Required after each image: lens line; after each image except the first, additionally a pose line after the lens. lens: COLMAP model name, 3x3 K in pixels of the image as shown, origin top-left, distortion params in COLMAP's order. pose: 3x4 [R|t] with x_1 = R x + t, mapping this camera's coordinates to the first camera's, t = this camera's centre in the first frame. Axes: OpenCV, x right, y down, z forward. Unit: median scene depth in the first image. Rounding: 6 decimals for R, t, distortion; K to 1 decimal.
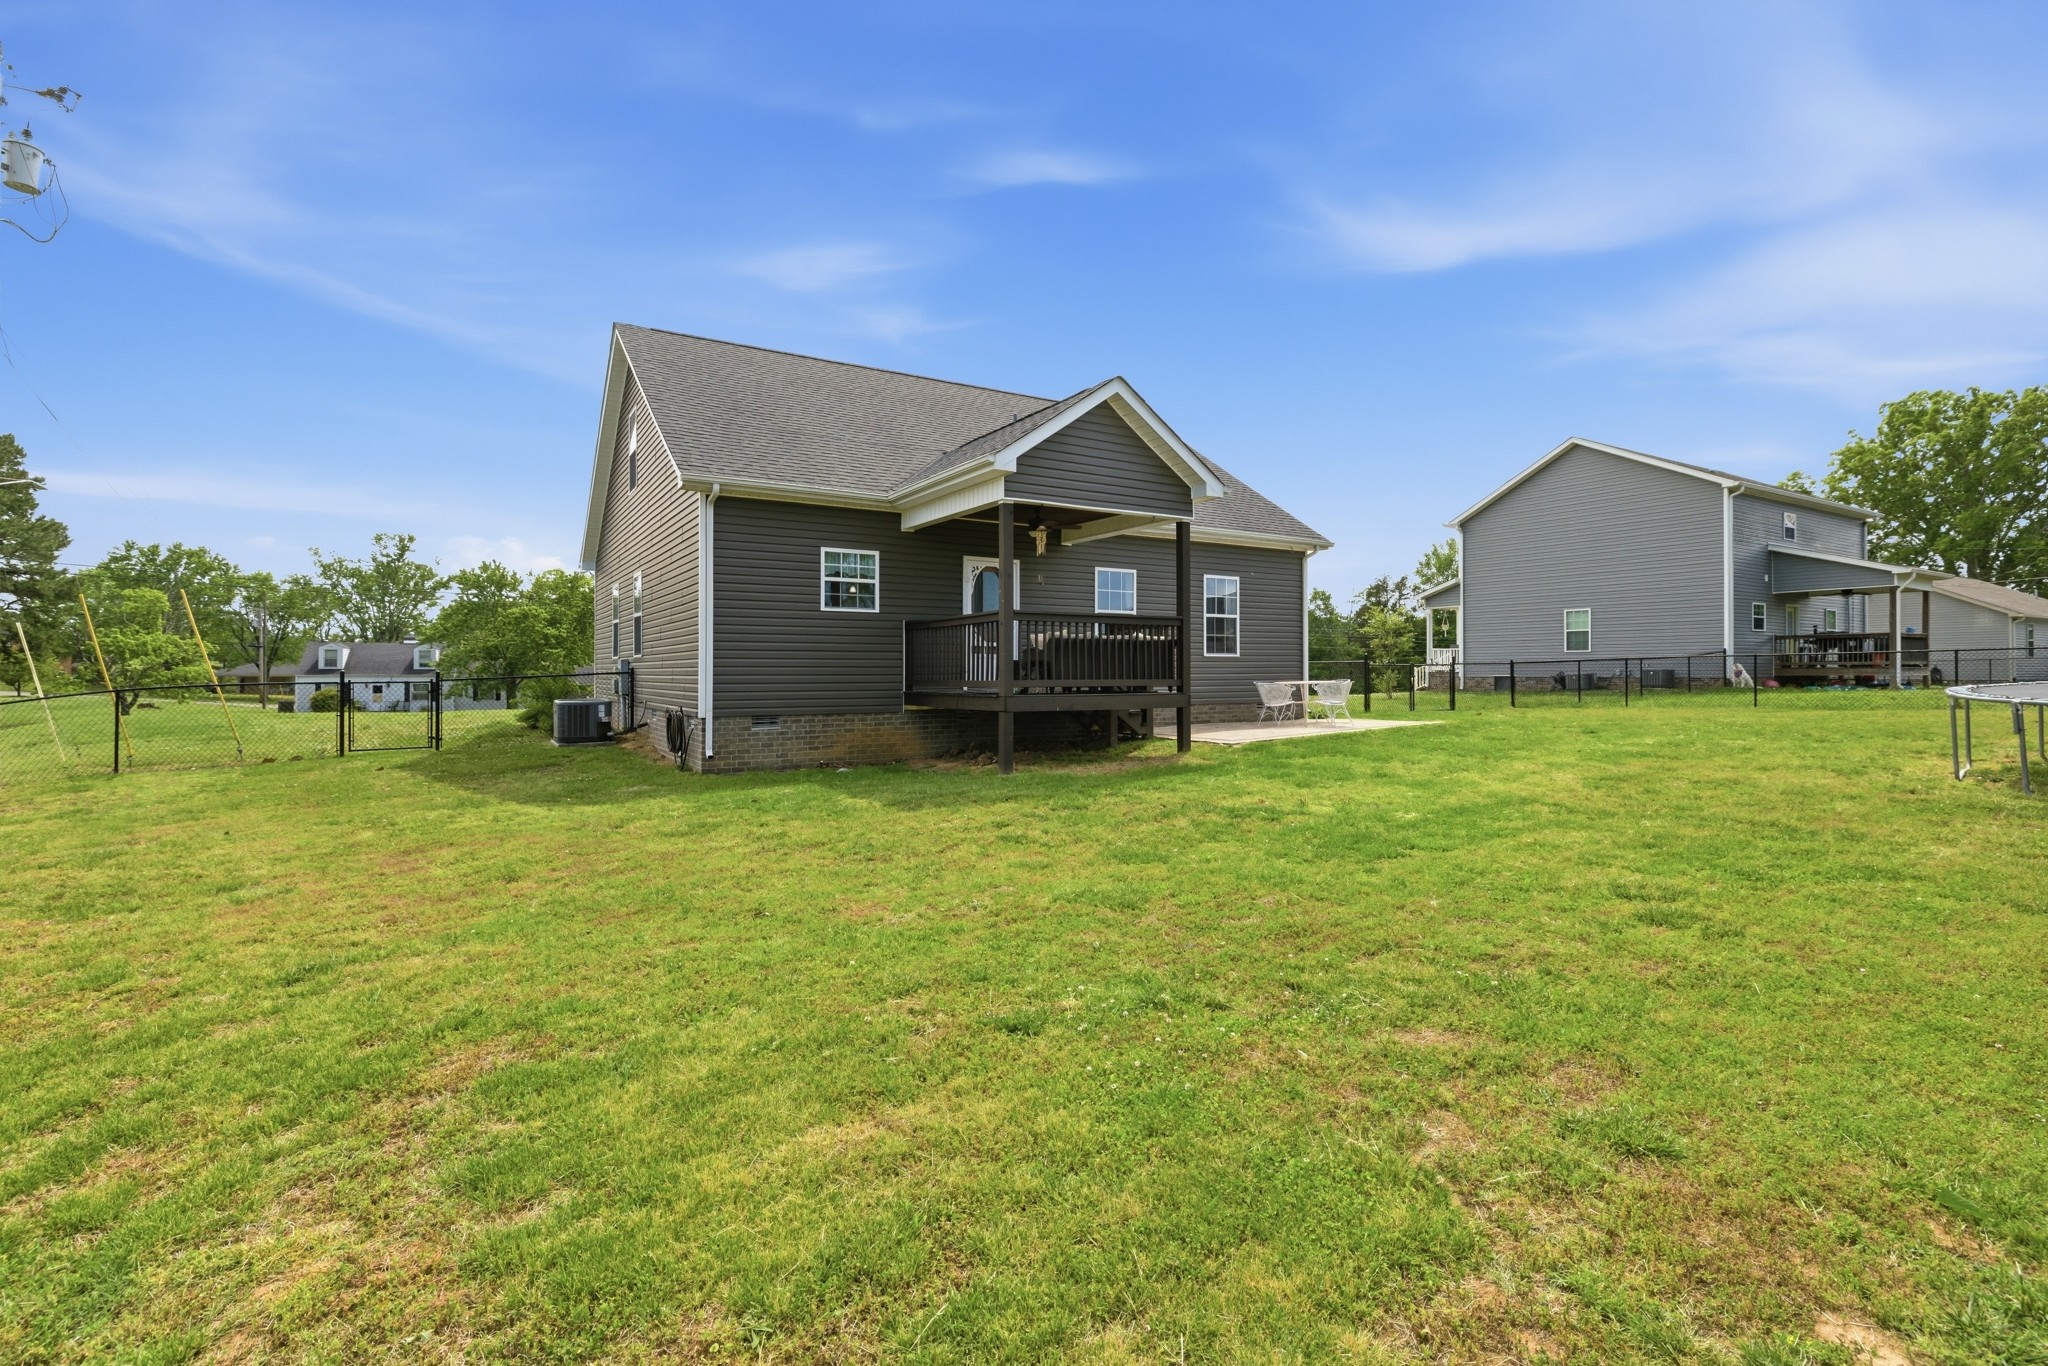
lens RADIAL K [[884.3, 0, 1024.0], [0, 884.3, 683.0], [0, 0, 1]] dist [0.000244, 0.000128]
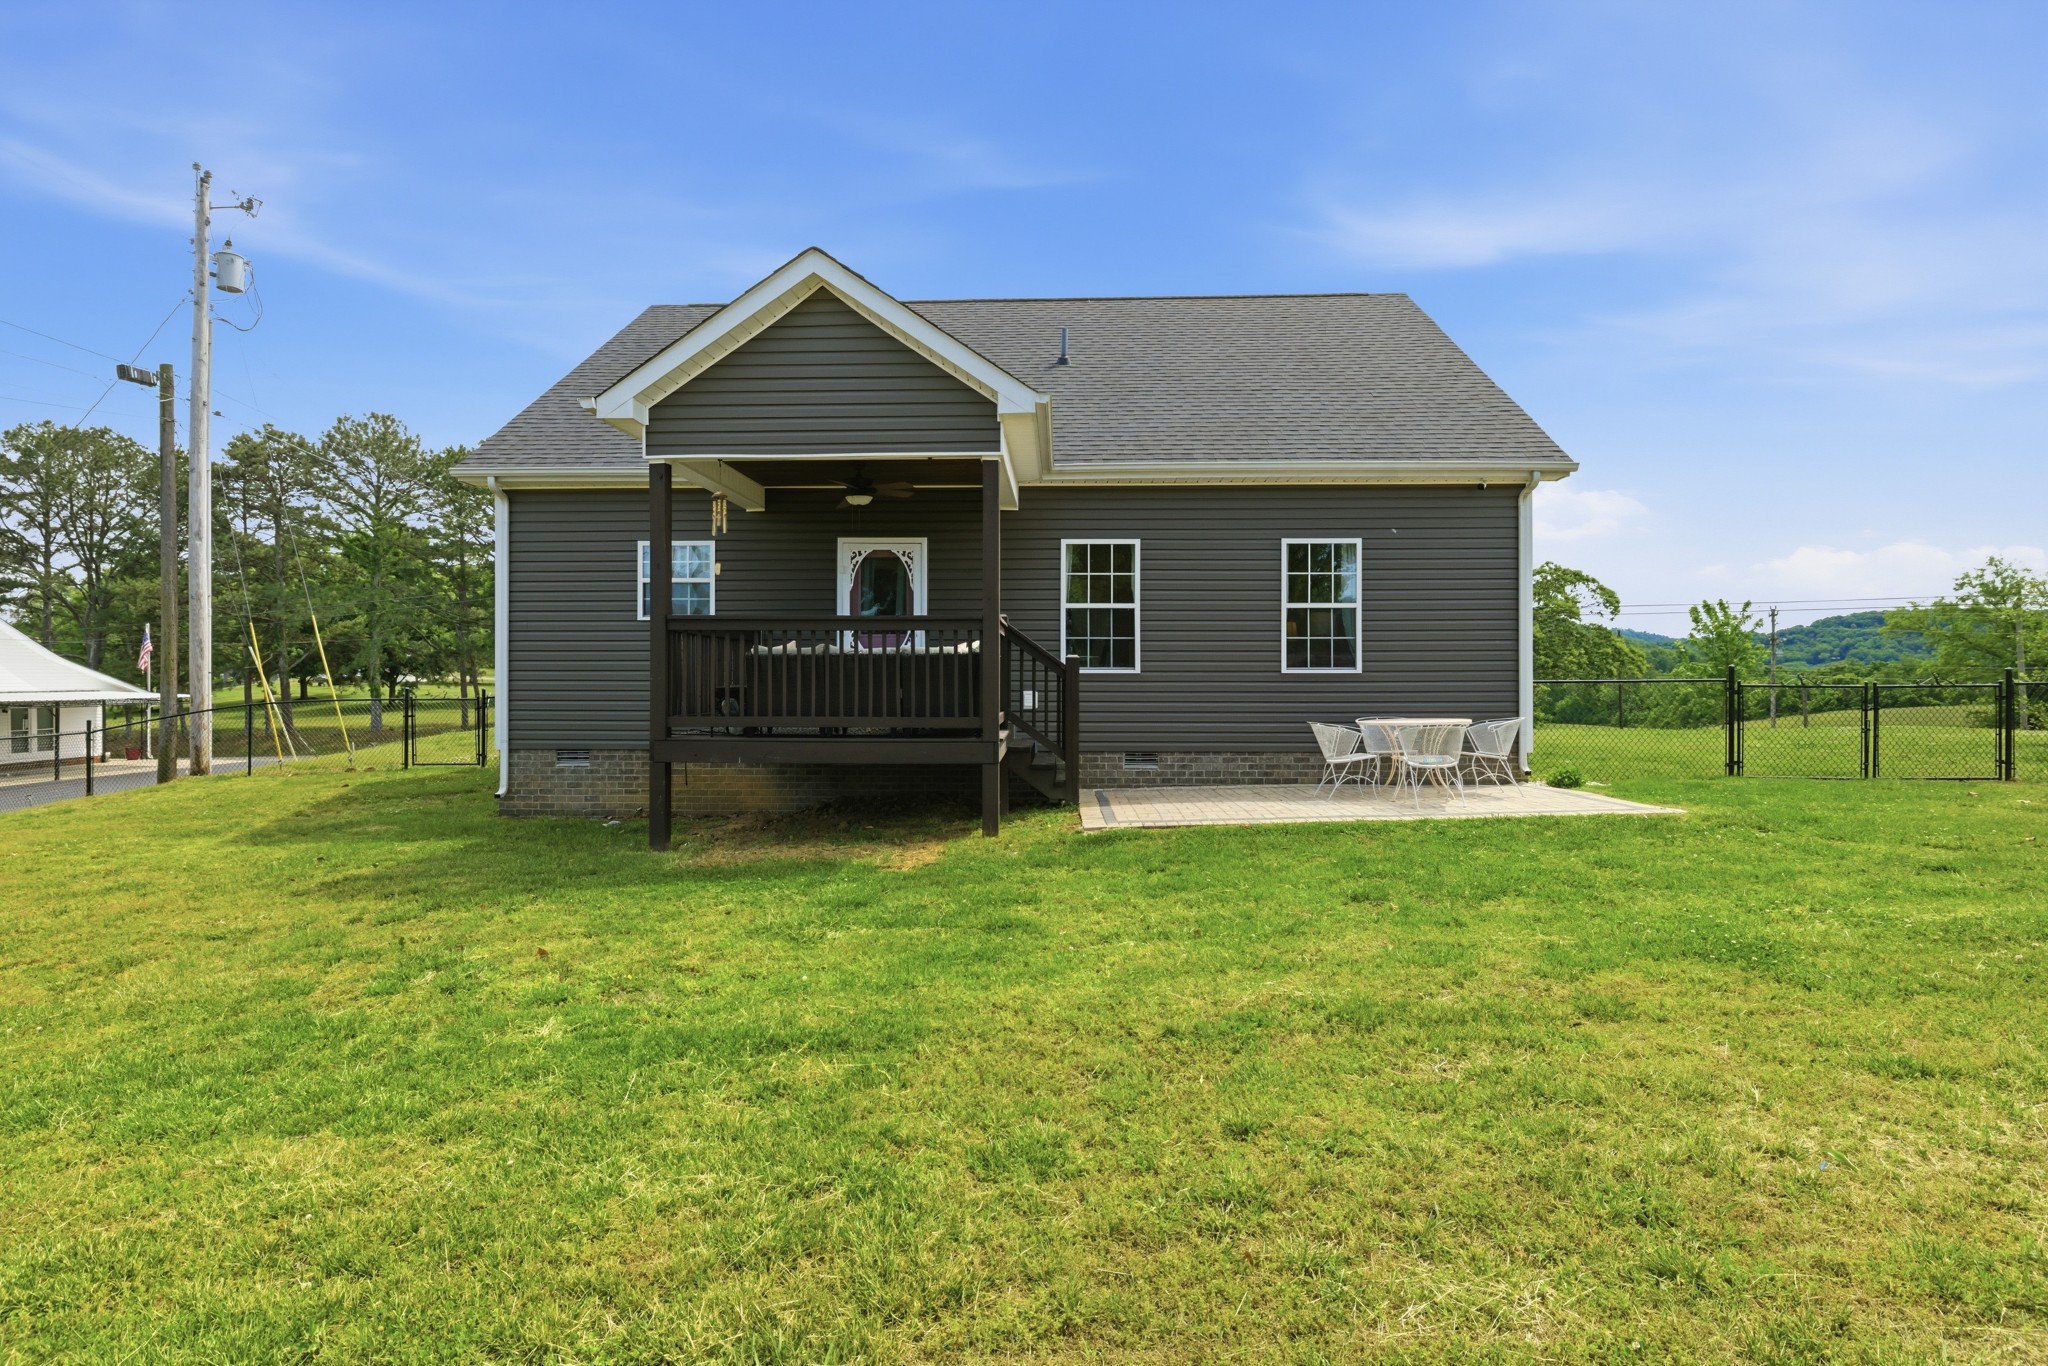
lens RADIAL K [[1039.8, 0, 1024.0], [0, 1039.8, 683.0], [0, 0, 1]] dist [-0.000318, -0.000053]
pose [[0.847779, 0.004355, -0.530332, 0.411221], [-0.009242, 0.999936, -0.006563, -0.015912], [0.530269, 0.010465, 0.847765, 0.280941]]
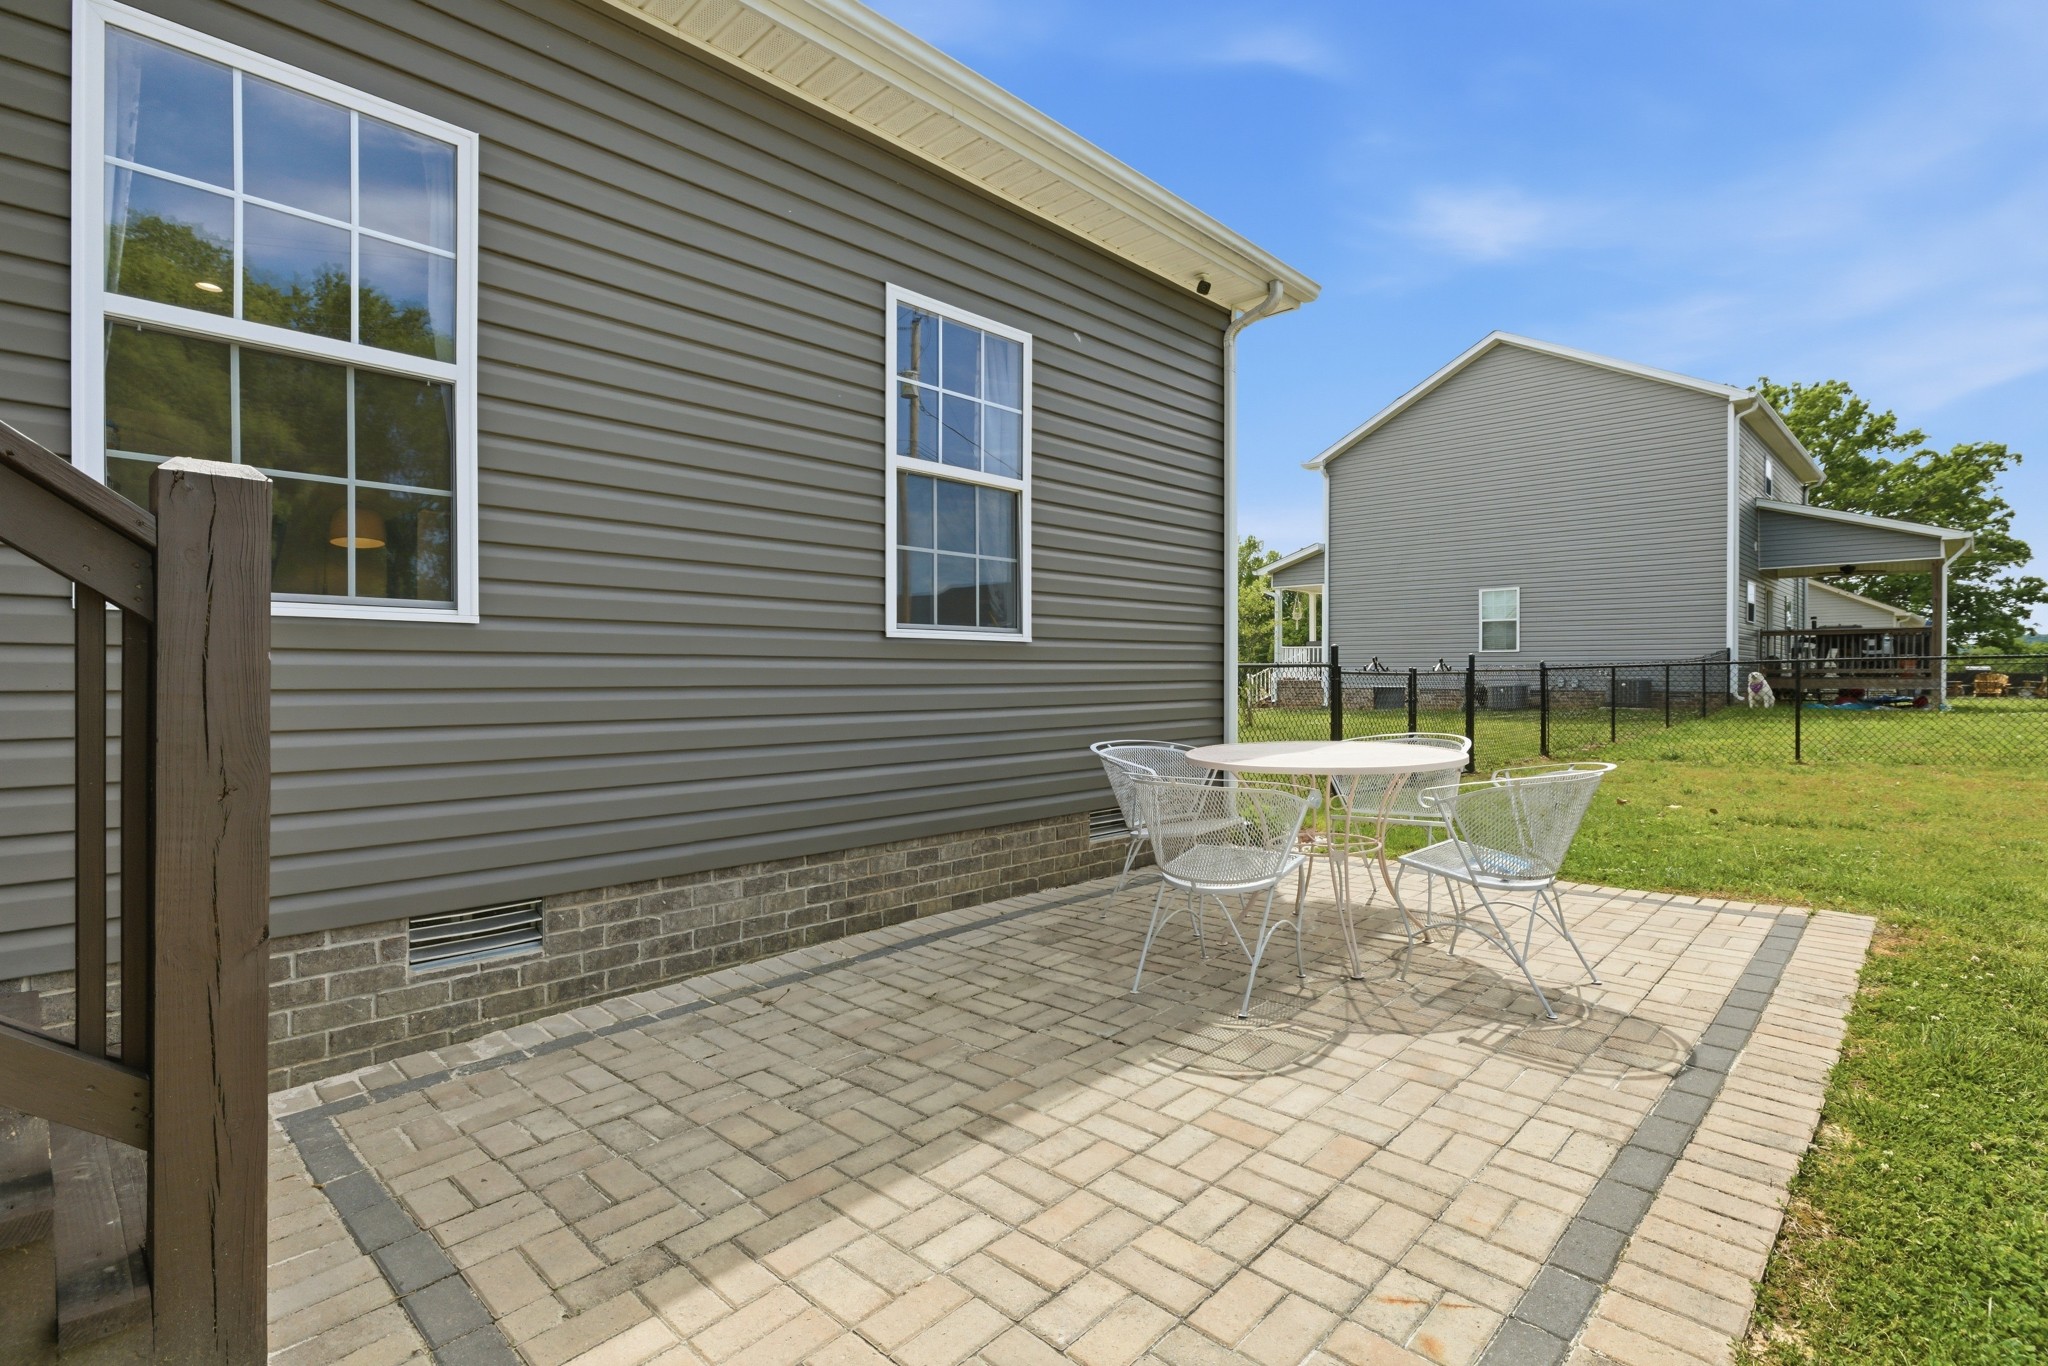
lens RADIAL K [[965.2, 0, 1024.0], [0, 965.2, 683.0], [0, 0, 1]] dist [0.000484, 0.000288]
pose [[0.967053, 0.000328, 0.254575, 0.164729], [0.000760, 0.999991, -0.004174, -0.016066], [-0.254574, 0.004230, 0.967044, 0.706714]]
